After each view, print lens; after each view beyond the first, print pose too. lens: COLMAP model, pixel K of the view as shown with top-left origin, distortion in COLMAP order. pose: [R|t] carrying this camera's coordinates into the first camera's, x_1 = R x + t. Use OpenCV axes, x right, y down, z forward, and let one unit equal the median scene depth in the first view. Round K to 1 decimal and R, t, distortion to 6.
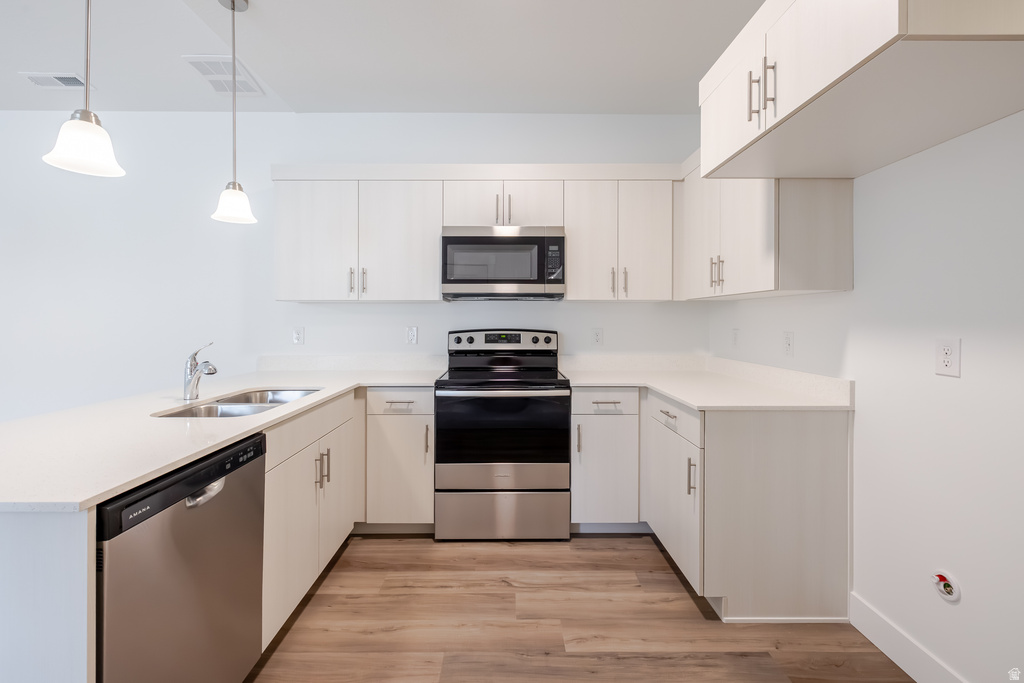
lens RADIAL K [[437.1, 0, 510.5], [0, 437.1, 335.0], [0, 0, 1]] dist [-0.000938, 0.000626]
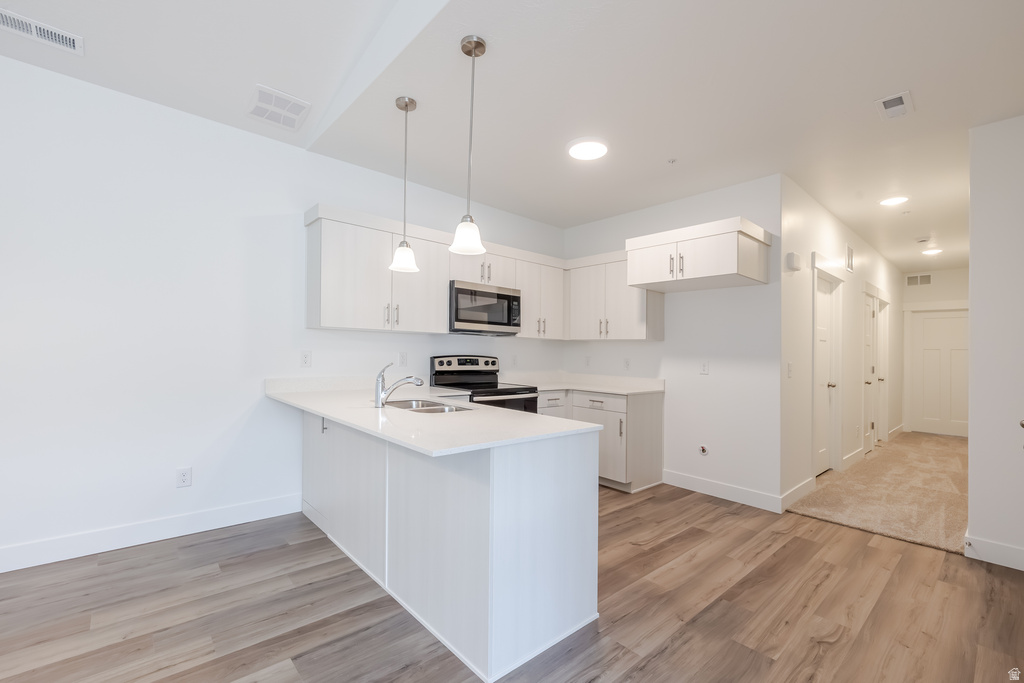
lens RADIAL K [[437.1, 0, 506.4], [0, 437.1, 364.8], [0, 0, 1]] dist [-0.000938, 0.000626]
pose [[0.754980, -0.000969, 0.655747, -0.919271], [-0.002659, 0.999986, 0.004540, 0.011108], [-0.655743, -0.005171, 0.754967, -0.142003]]
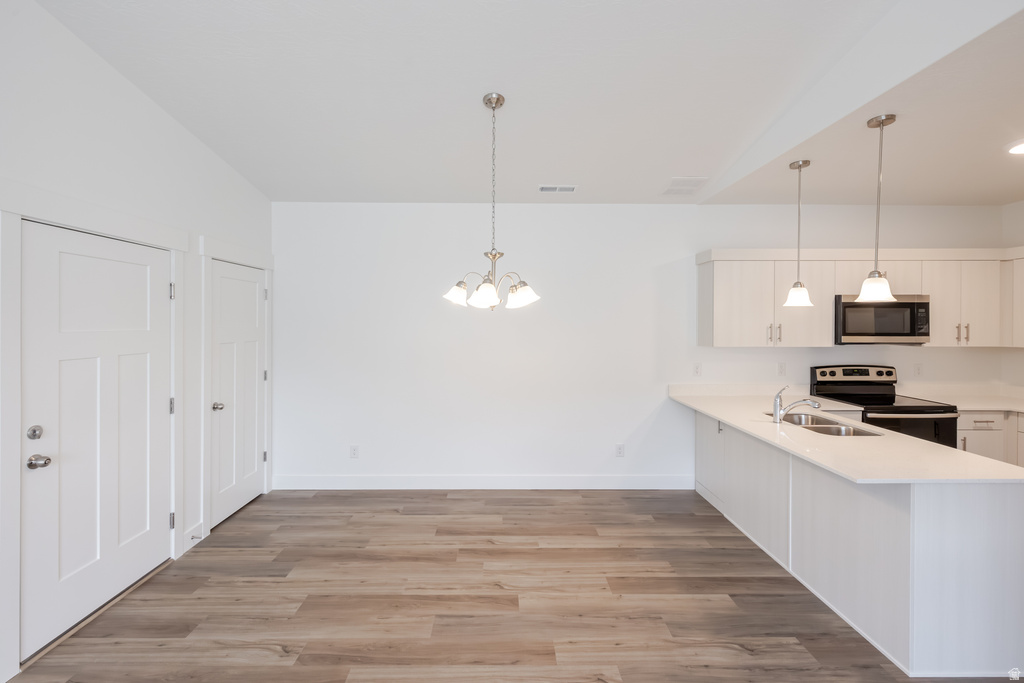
lens RADIAL K [[437.1, 0, 510.7], [0, 437.1, 337.5], [0, 0, 1]] dist [-0.000938, 0.000626]
pose [[1.000000, 0.000263, 0.000596, -1.198286], [-0.000263, 1.000000, -0.000645, -0.108852], [-0.000596, 0.000644, 1.000000, -0.393913]]
